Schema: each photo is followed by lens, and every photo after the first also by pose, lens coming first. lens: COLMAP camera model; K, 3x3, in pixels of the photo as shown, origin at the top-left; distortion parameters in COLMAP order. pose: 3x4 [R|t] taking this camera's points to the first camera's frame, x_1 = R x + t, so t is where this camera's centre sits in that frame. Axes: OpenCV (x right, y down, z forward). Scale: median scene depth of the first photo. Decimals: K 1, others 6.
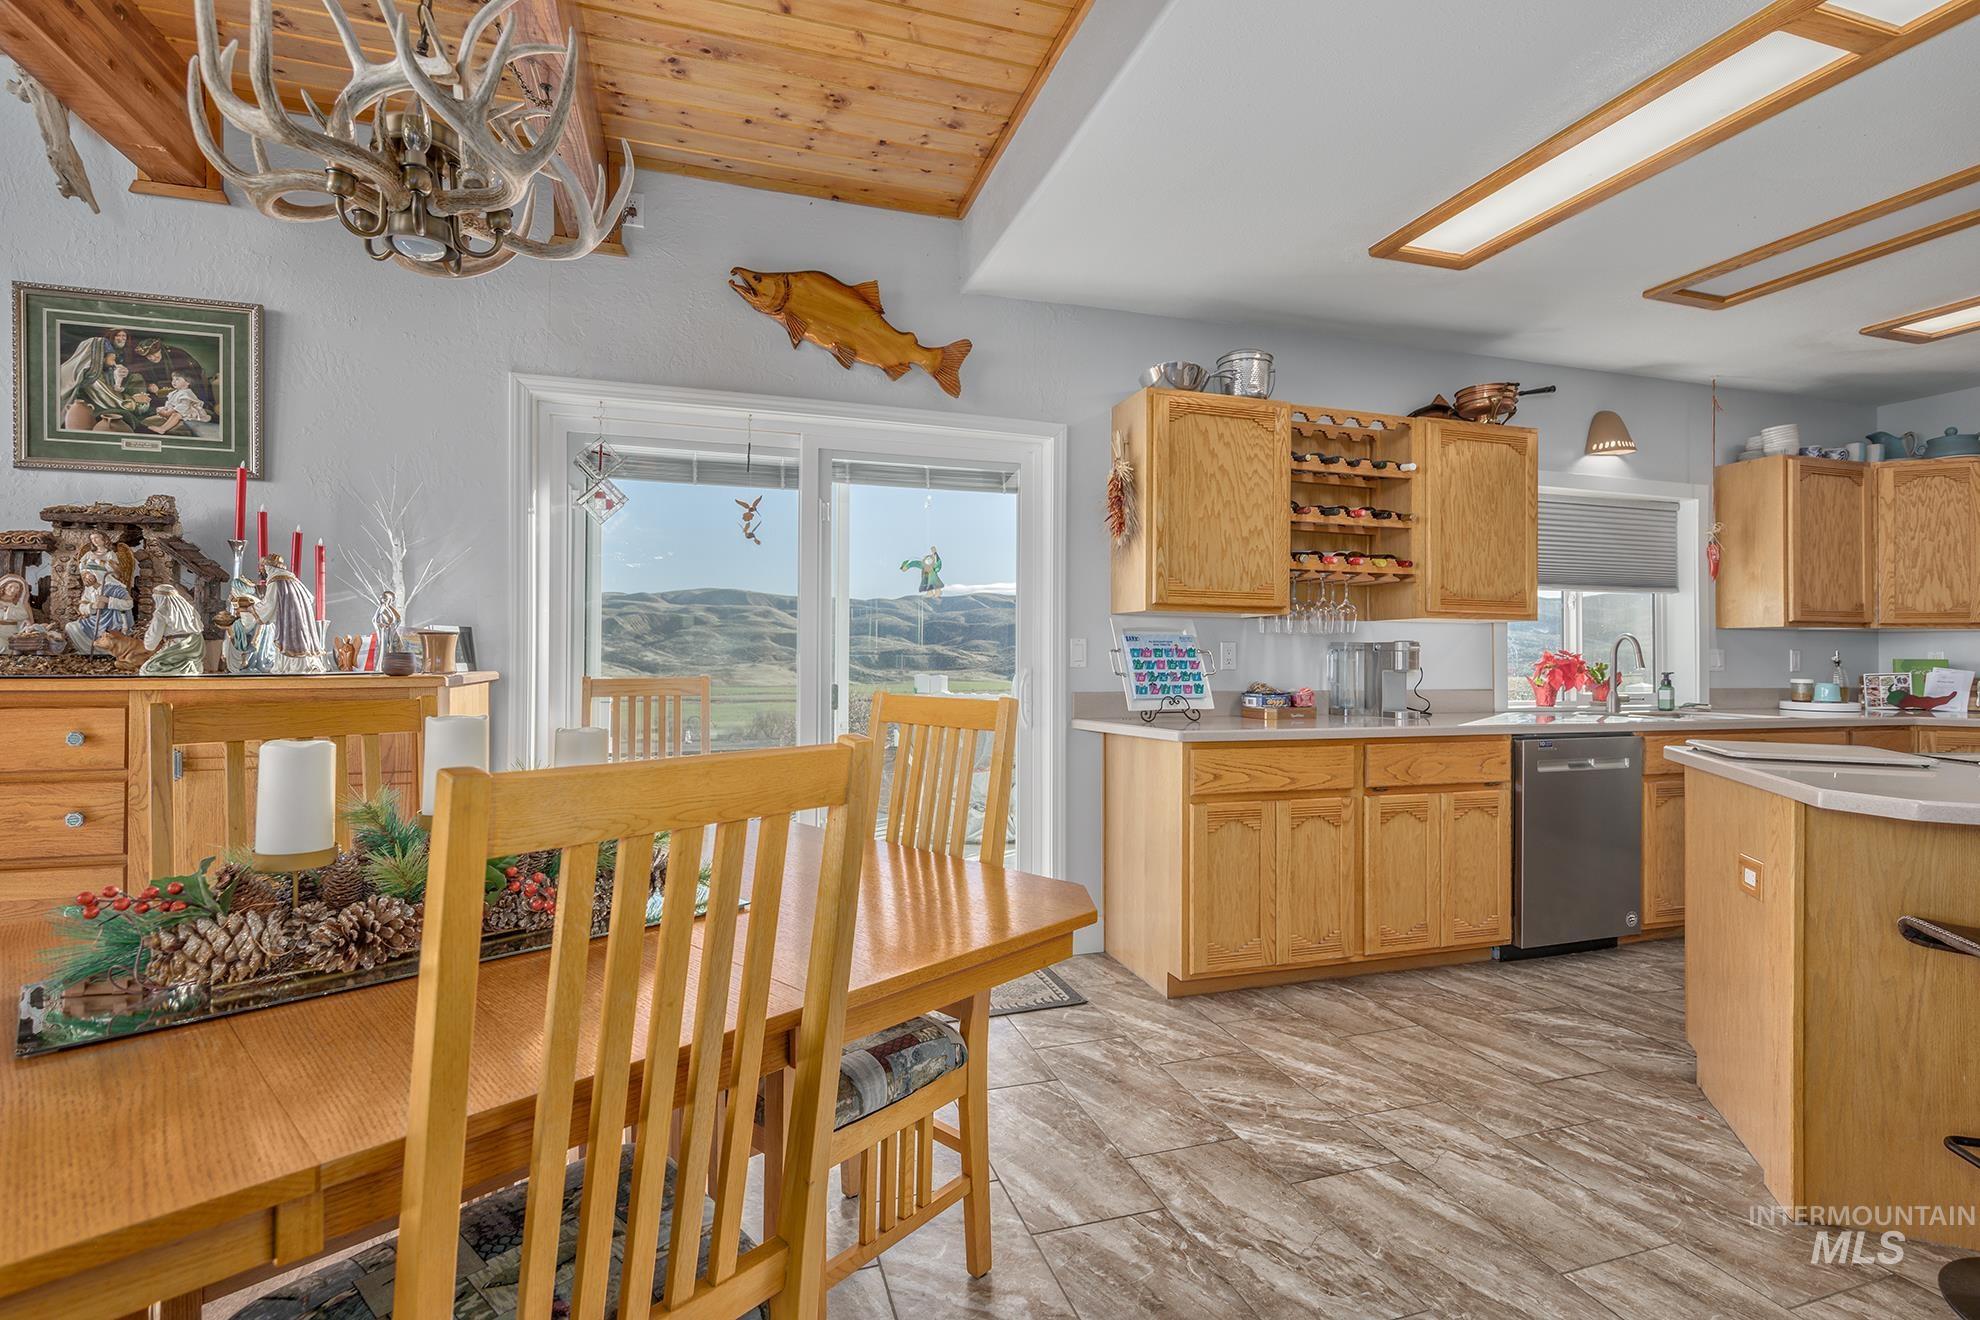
lens RADIAL K [[933.6, 0, 991.6], [0, 933.6, 647.5], [0, 0, 1]] dist [0.010941, -0.004623]
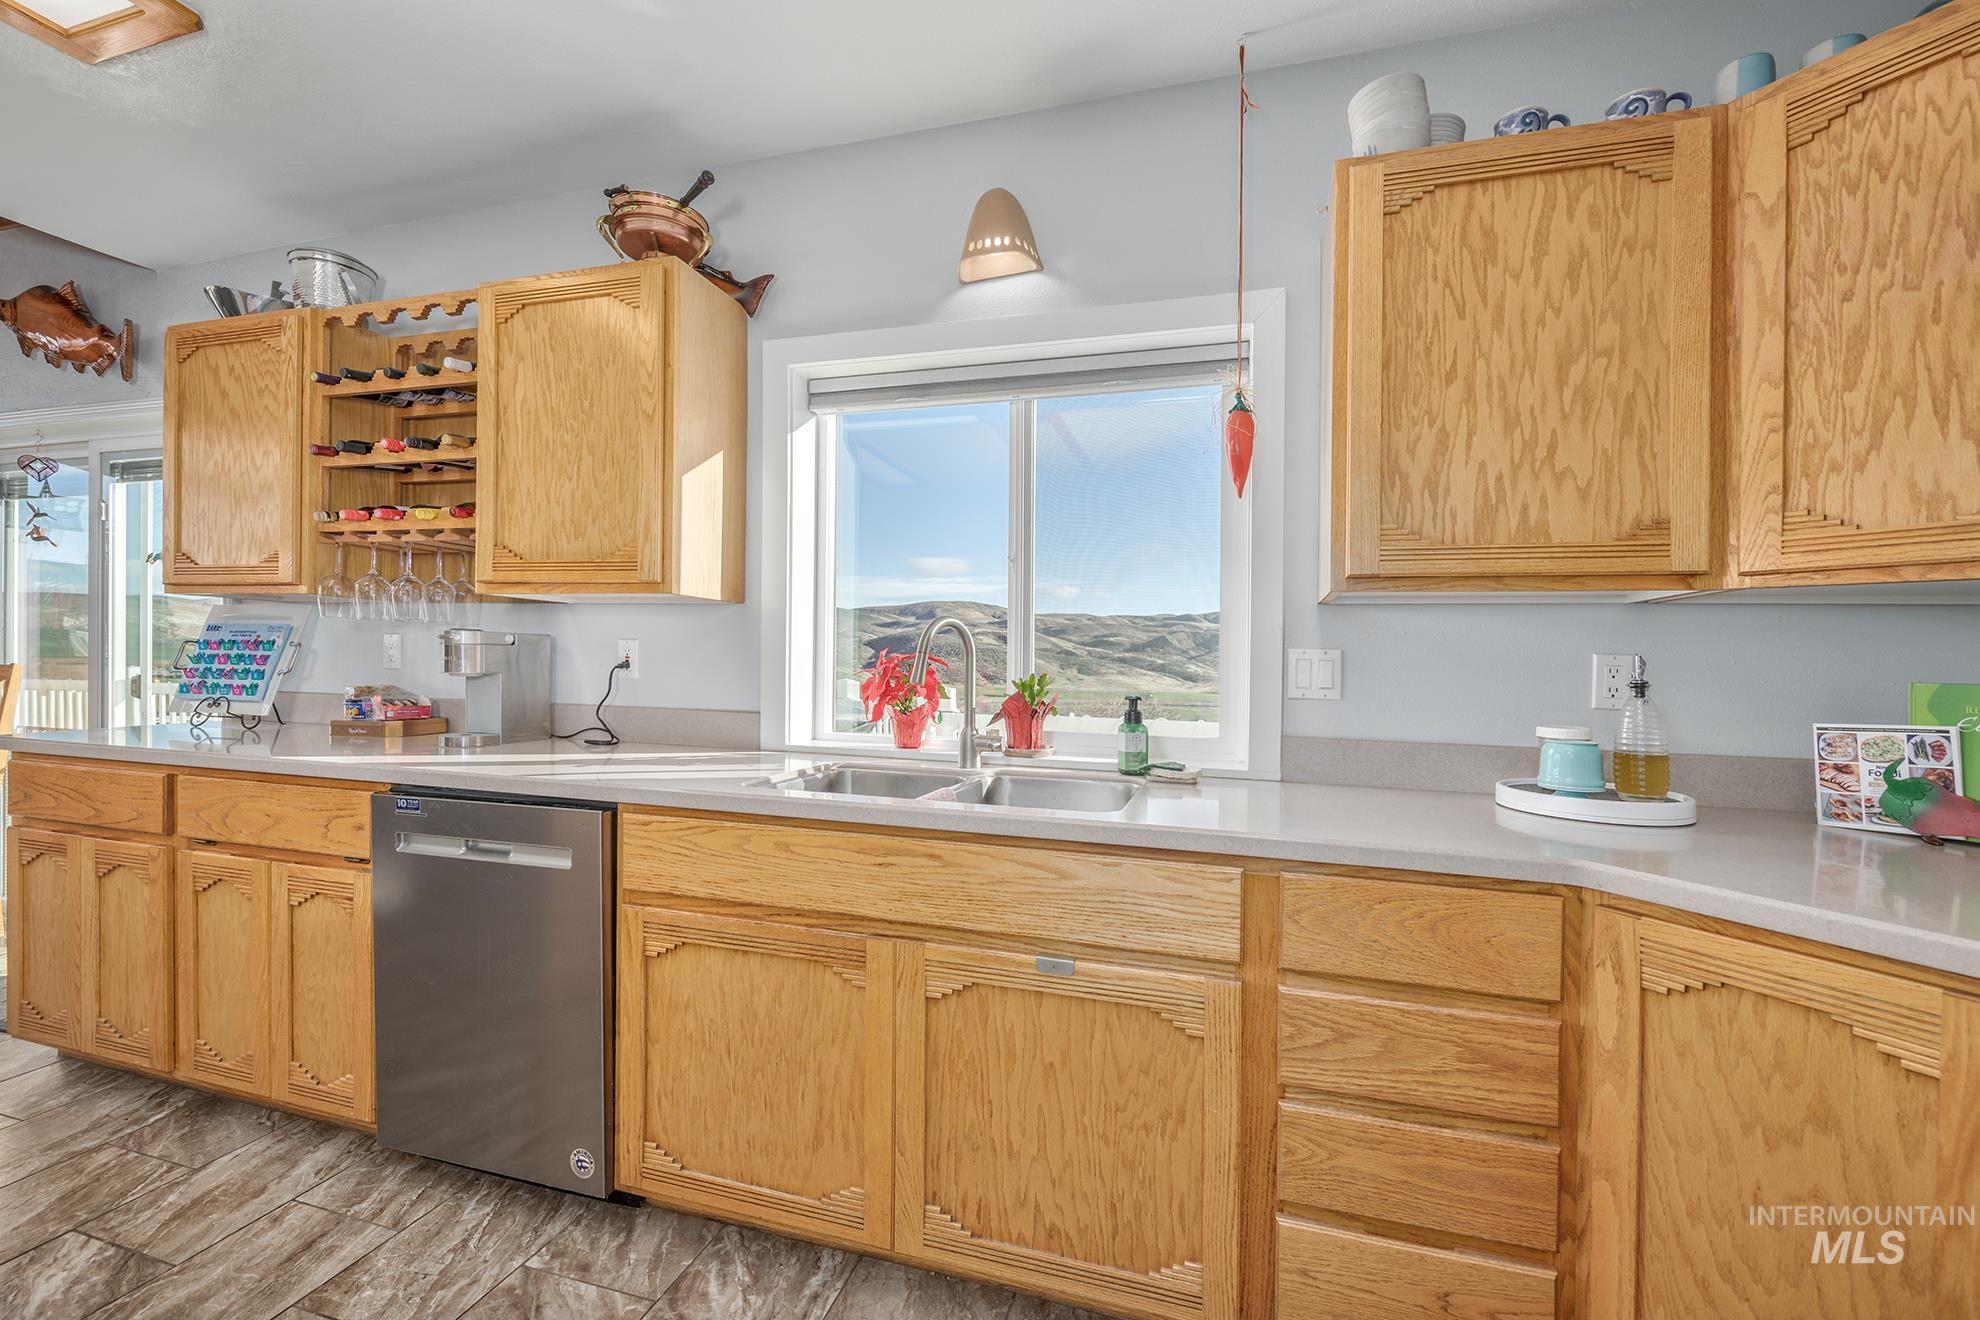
lens RADIAL K [[813.6, 0, 995.4], [0, 813.6, 670.0], [0, 0, 1]] dist [0.002839, -0.002519]
pose [[0.824631, 0.017131, -0.565411, 1.109311], [-0.011031, 0.999838, 0.014205, 0.009950], [0.565563, -0.005477, 0.824687, 0.755986]]
